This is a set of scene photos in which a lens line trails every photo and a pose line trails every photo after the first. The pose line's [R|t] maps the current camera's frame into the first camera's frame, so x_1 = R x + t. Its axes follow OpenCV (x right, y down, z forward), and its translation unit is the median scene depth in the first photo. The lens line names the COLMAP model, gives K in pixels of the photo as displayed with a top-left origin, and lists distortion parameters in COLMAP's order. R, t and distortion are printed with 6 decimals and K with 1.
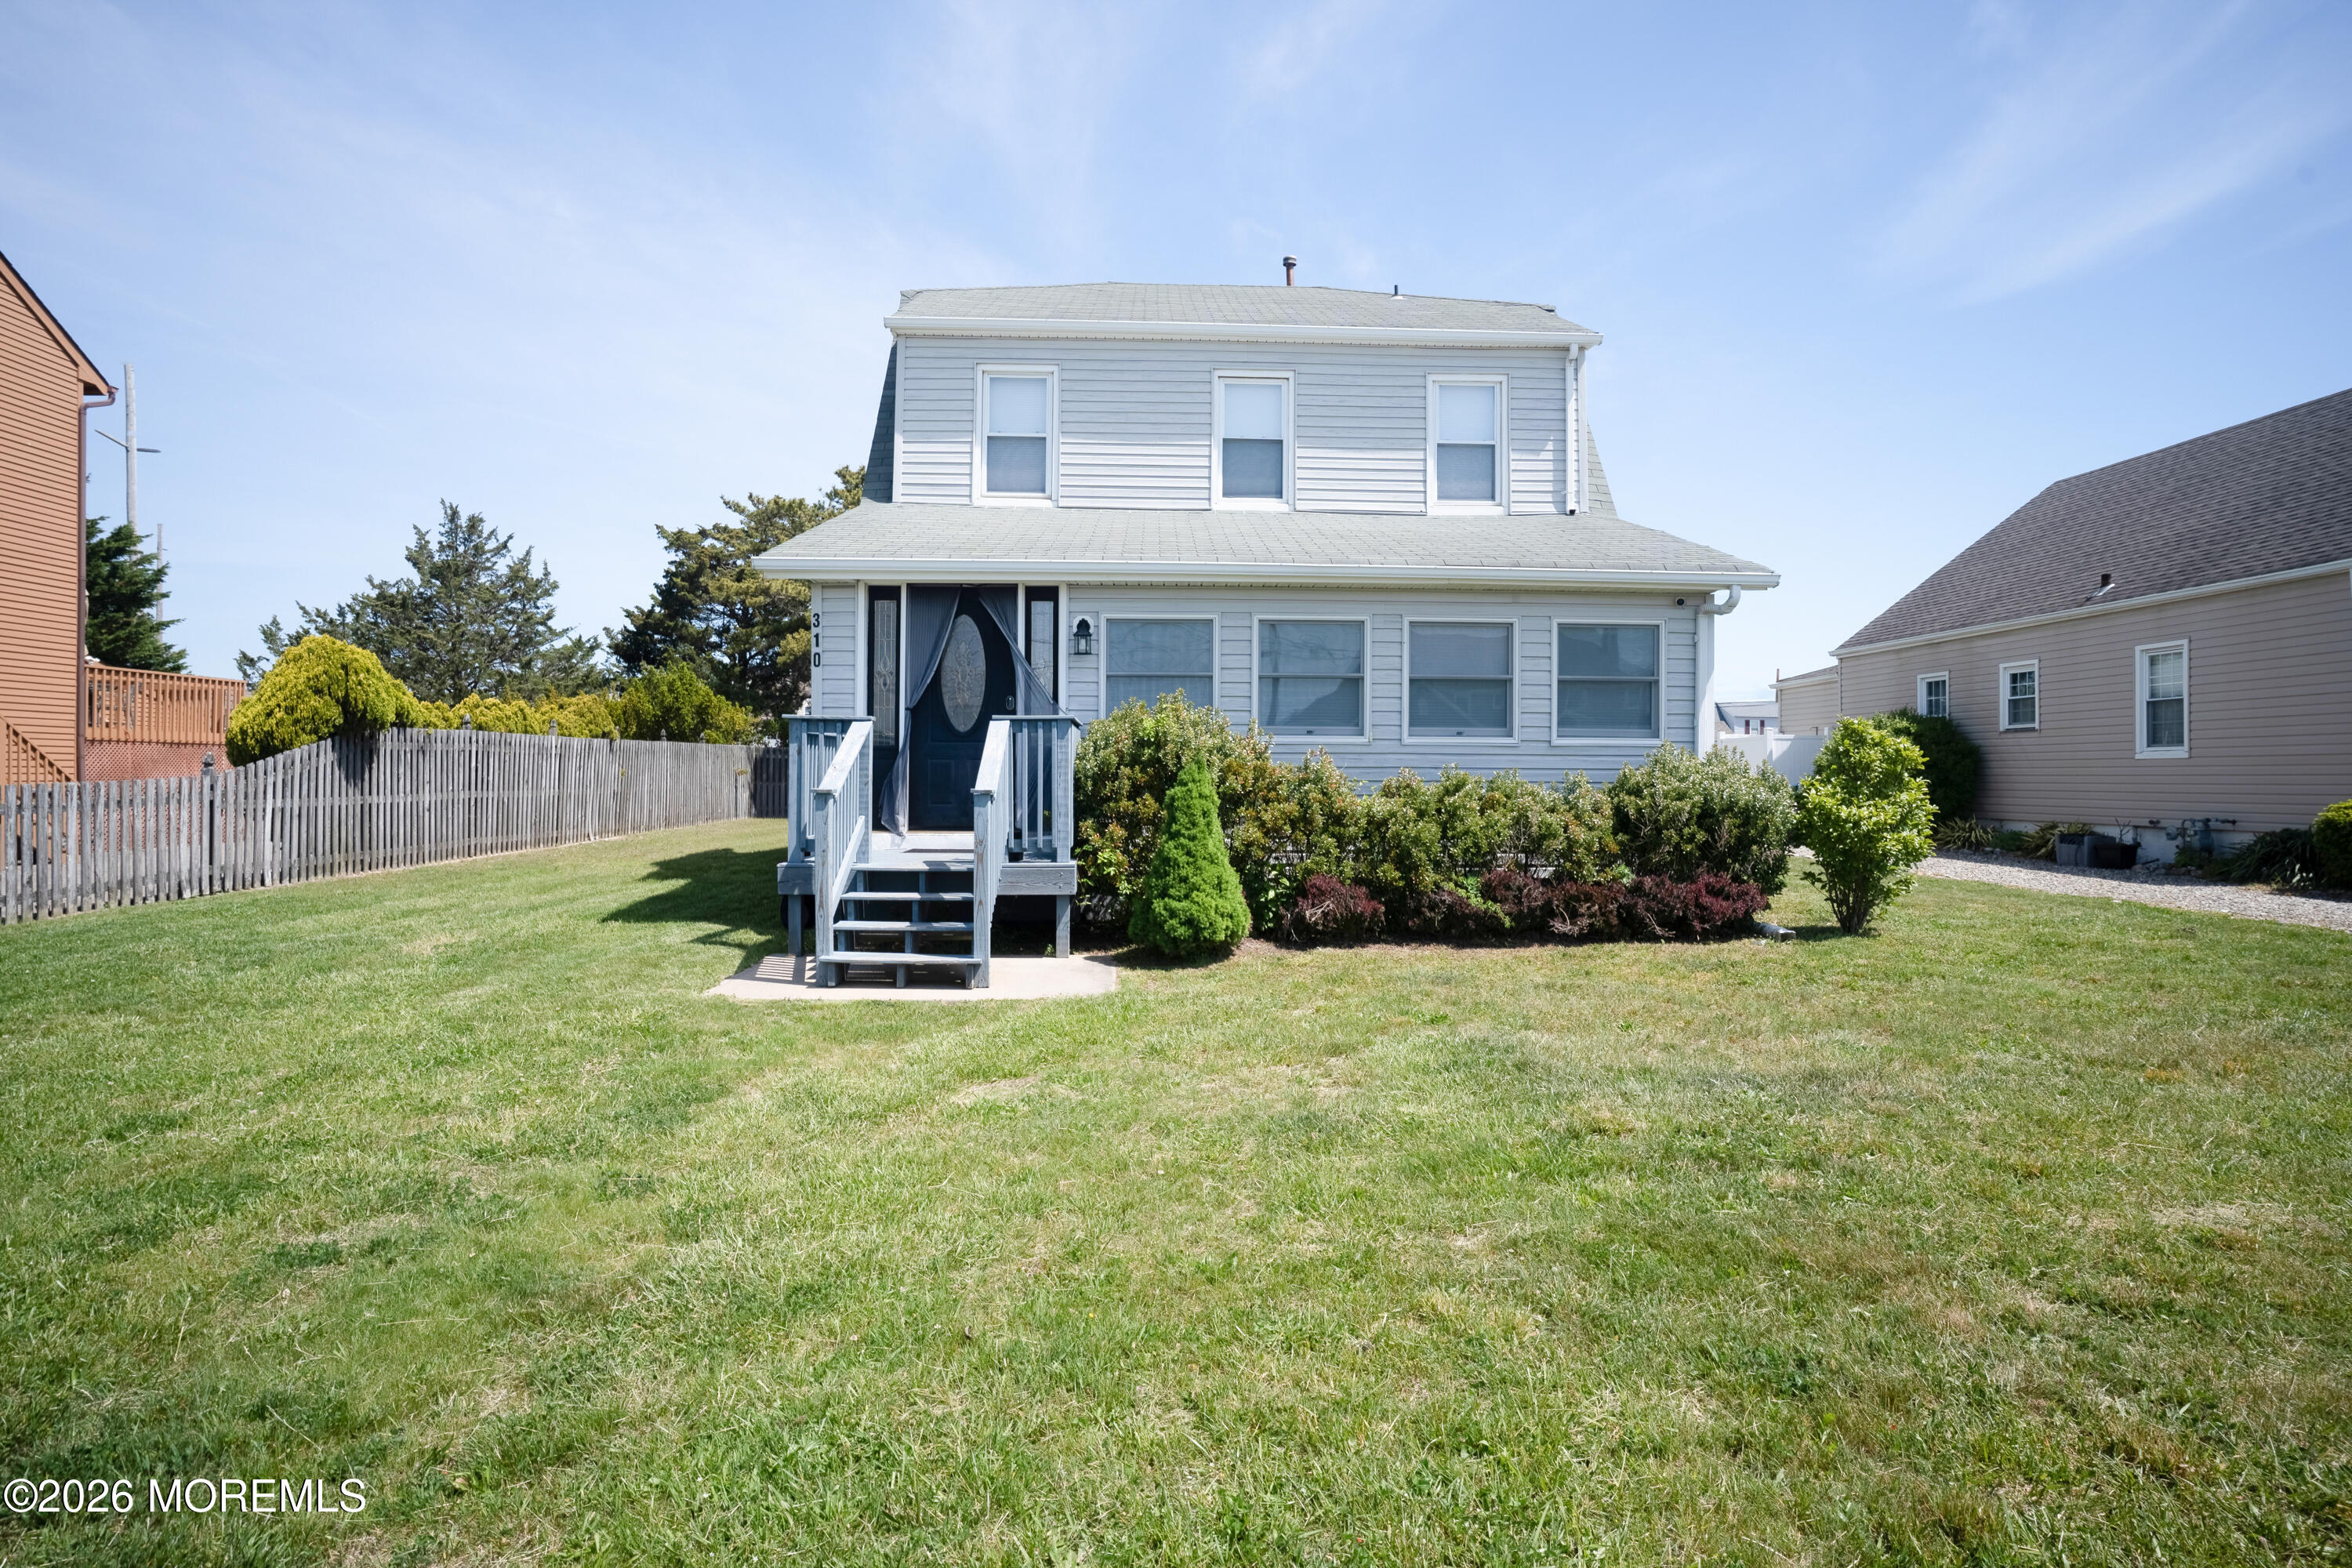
lens RADIAL K [[1225.1, 0, 1176.0], [0, 1225.1, 784.0], [0, 0, 1]] dist [-0.067436, 0.040866]
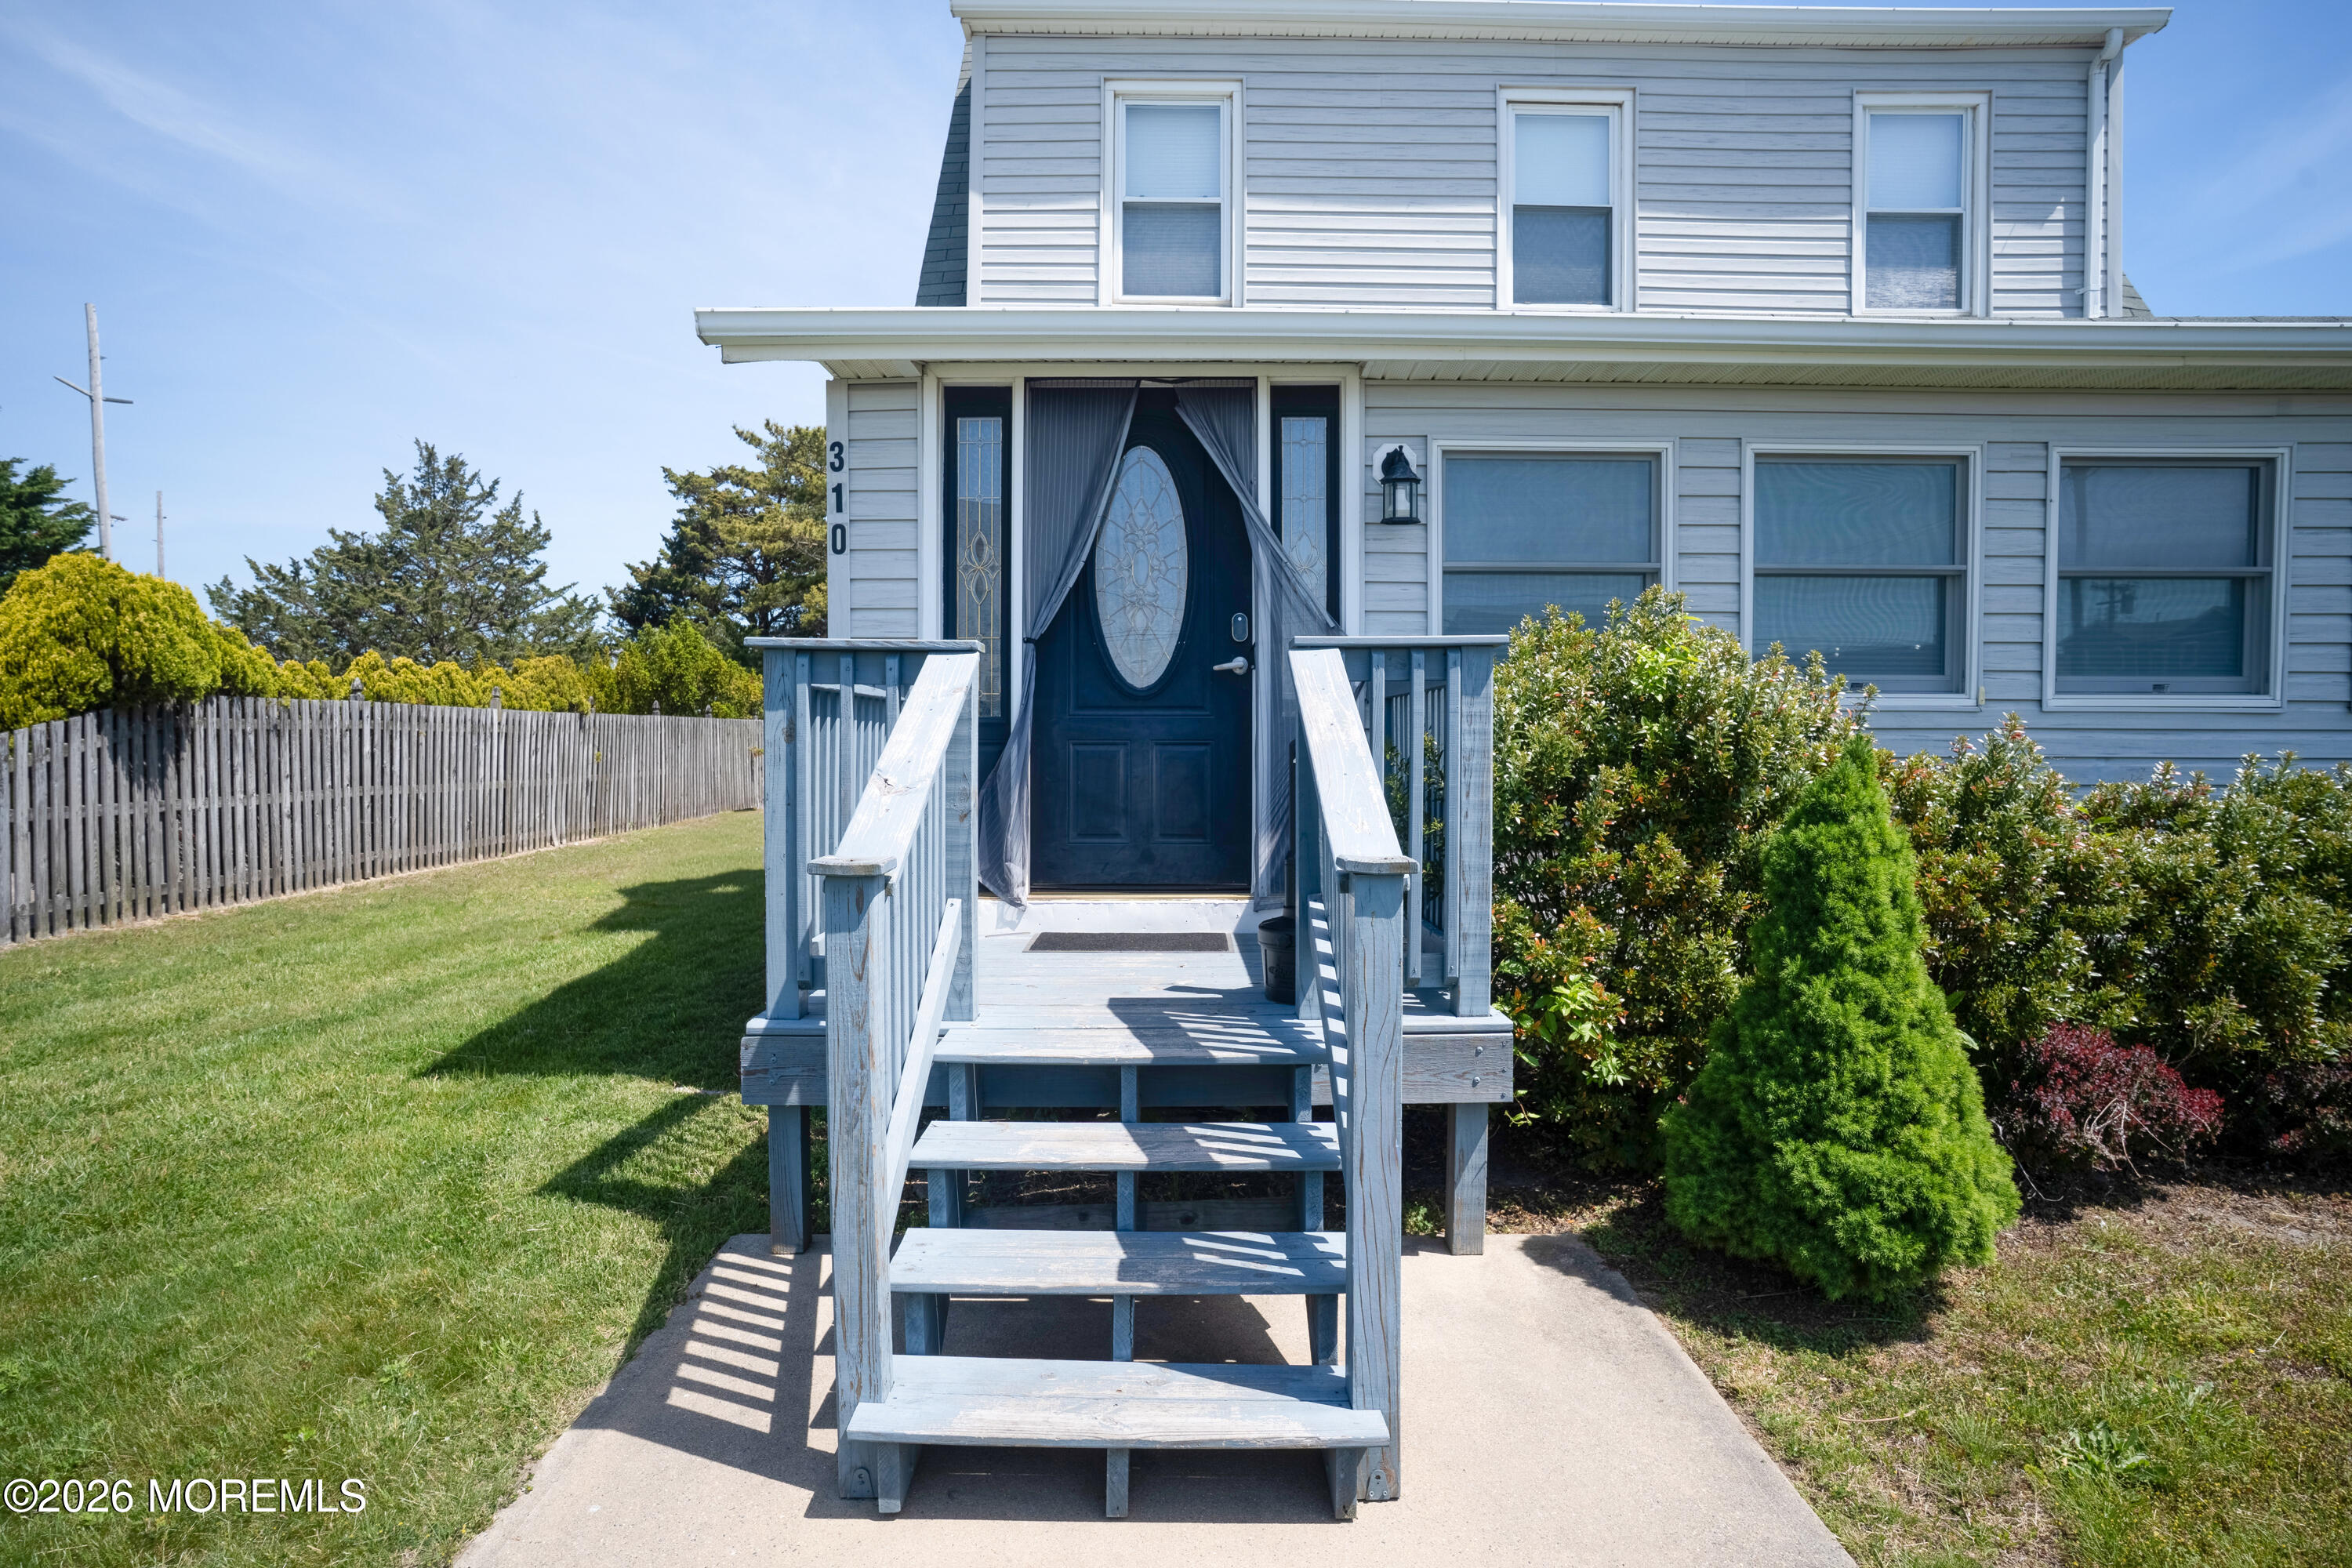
lens RADIAL K [[1225.1, 0, 1176.0], [0, 1225.1, 784.0], [0, 0, 1]] dist [-0.067436, 0.040866]
pose [[0.999644, -0.004169, -0.026350, -0.113421], [0.004754, 0.999743, 0.022181, -0.011809], [0.026250, -0.022298, 0.999407, 0.394916]]
